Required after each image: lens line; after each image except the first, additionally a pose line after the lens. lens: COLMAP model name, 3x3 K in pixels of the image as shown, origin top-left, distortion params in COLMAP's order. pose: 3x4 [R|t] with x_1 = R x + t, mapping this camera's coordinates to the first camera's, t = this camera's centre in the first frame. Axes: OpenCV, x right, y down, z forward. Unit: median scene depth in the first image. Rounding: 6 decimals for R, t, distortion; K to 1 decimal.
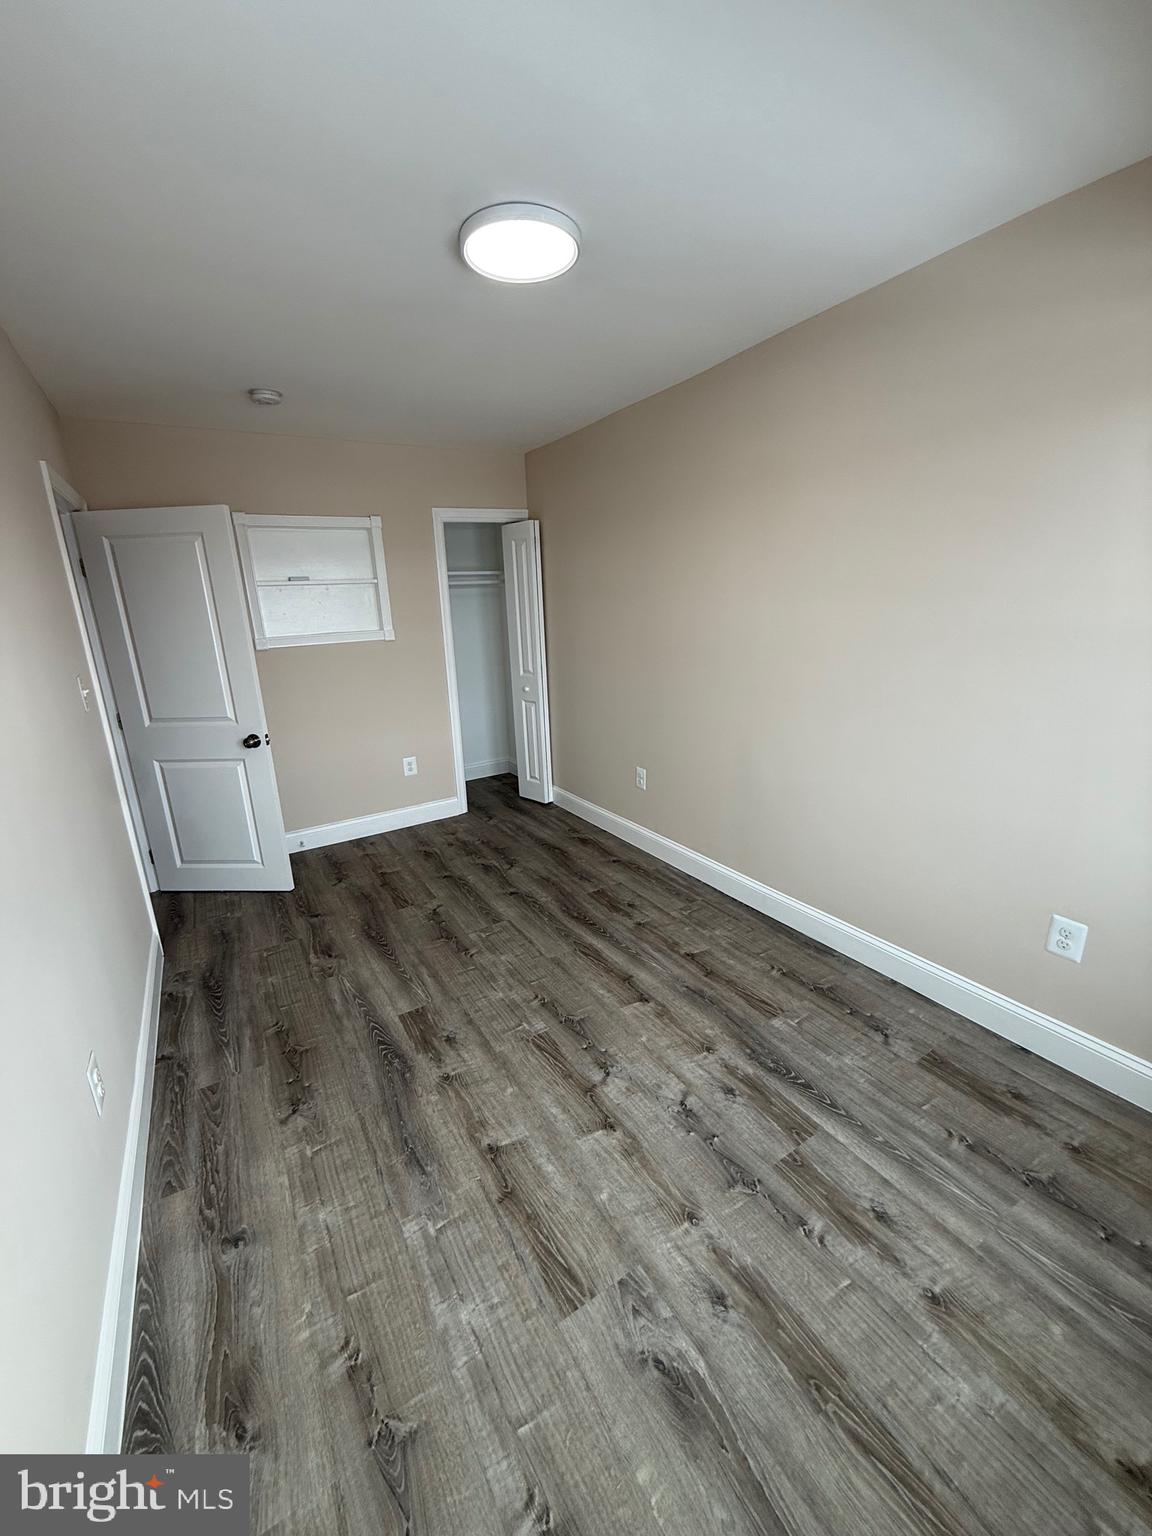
lens RADIAL K [[610.9, 0, 576.3], [0, 610.9, 761.1], [0, 0, 1]] dist [0.000261, -0.000010]
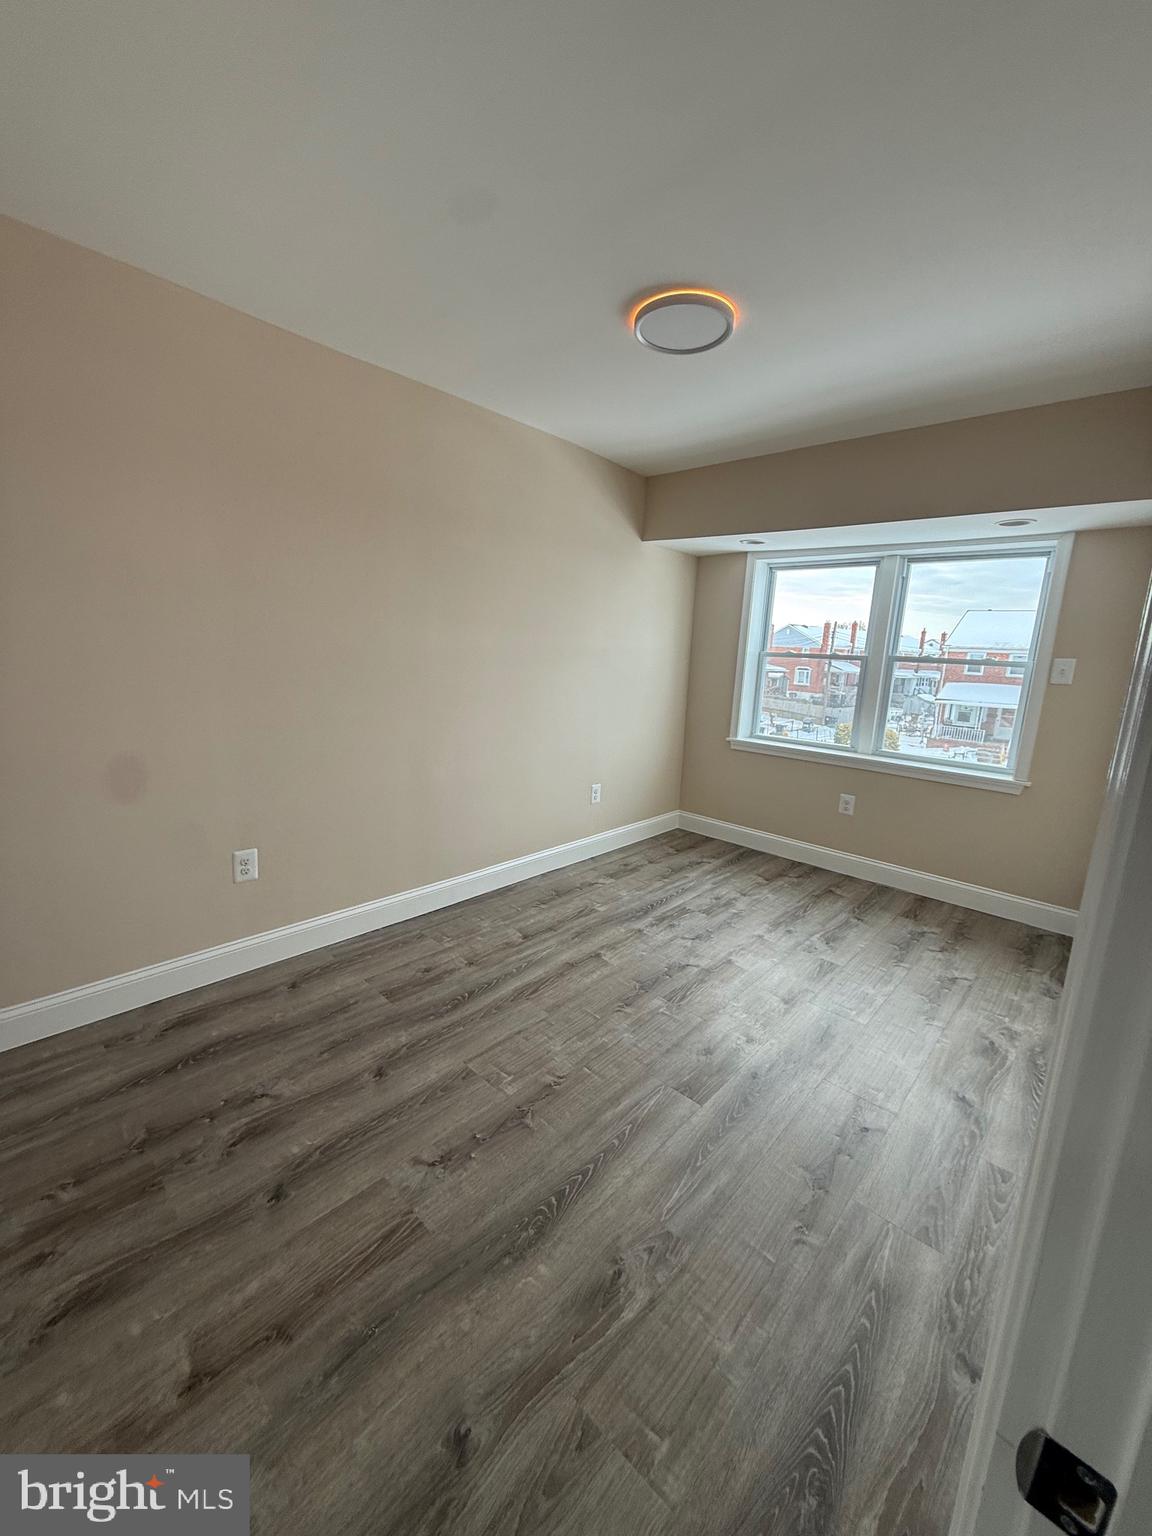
lens RADIAL K [[610.9, 0, 576.3], [0, 610.9, 761.1], [0, 0, 1]] dist [0.000261, -0.000010]
pose [[-0.274839, -0.146975, 0.950191, -0.877590], [0.212103, 0.954634, 0.209012, -0.205806], [-0.937804, 0.258983, -0.231196, 1.133955]]
